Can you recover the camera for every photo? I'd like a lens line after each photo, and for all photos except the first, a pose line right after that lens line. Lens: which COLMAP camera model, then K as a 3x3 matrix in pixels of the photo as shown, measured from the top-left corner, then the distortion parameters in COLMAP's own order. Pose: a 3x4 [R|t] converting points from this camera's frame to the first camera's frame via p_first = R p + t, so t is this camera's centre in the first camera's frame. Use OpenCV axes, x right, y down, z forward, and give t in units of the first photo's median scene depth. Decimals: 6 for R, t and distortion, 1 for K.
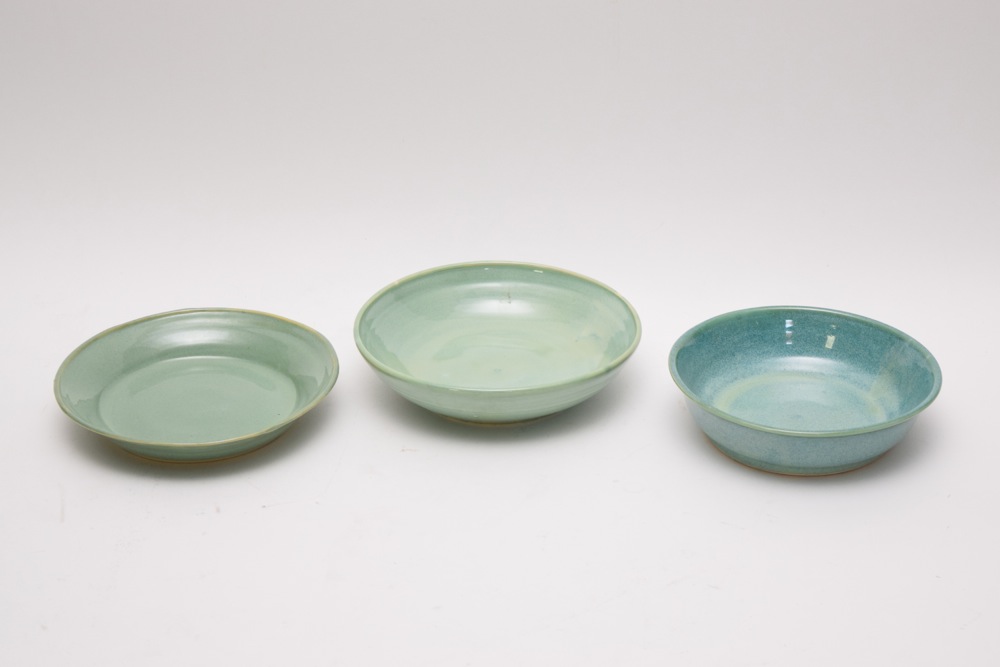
lens RADIAL K [[2215.8, 0, 504.2], [0, 2215.8, 336.5], [0, 0, 1]] dist [-0.053941, 0.000000]
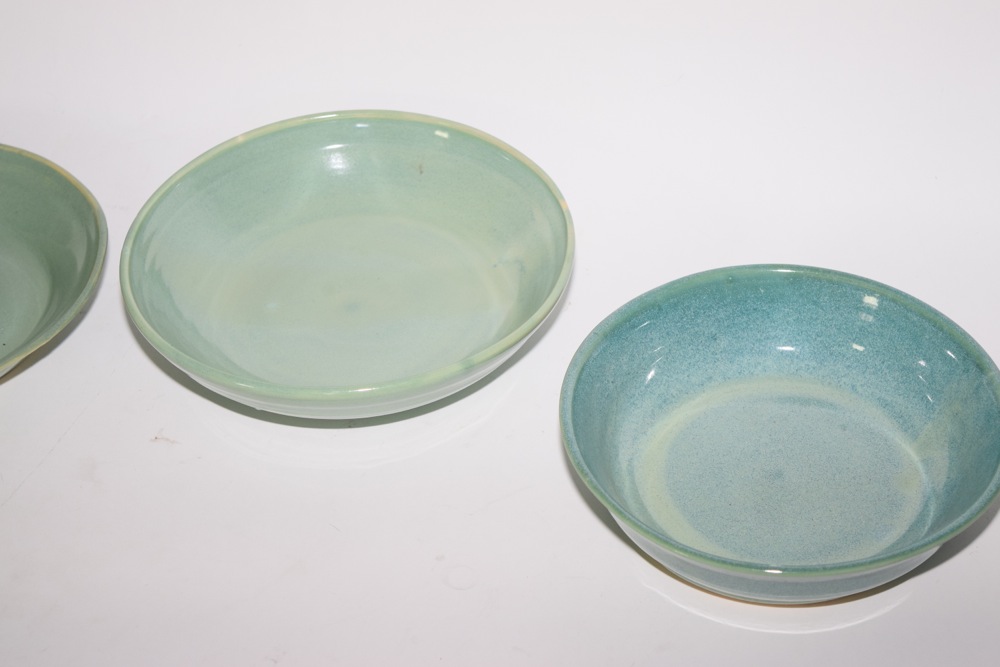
lens RADIAL K [[2215.8, 0, 499.5], [0, 2215.8, 333.3], [0, 0, 1]] dist [-0.053941, 0.000000]
pose [[0.963119, 0.143810, -0.227422, 0.185669], [-0.083443, 0.963155, 0.255674, -0.145612], [0.255811, -0.227267, 0.939633, 0.404117]]
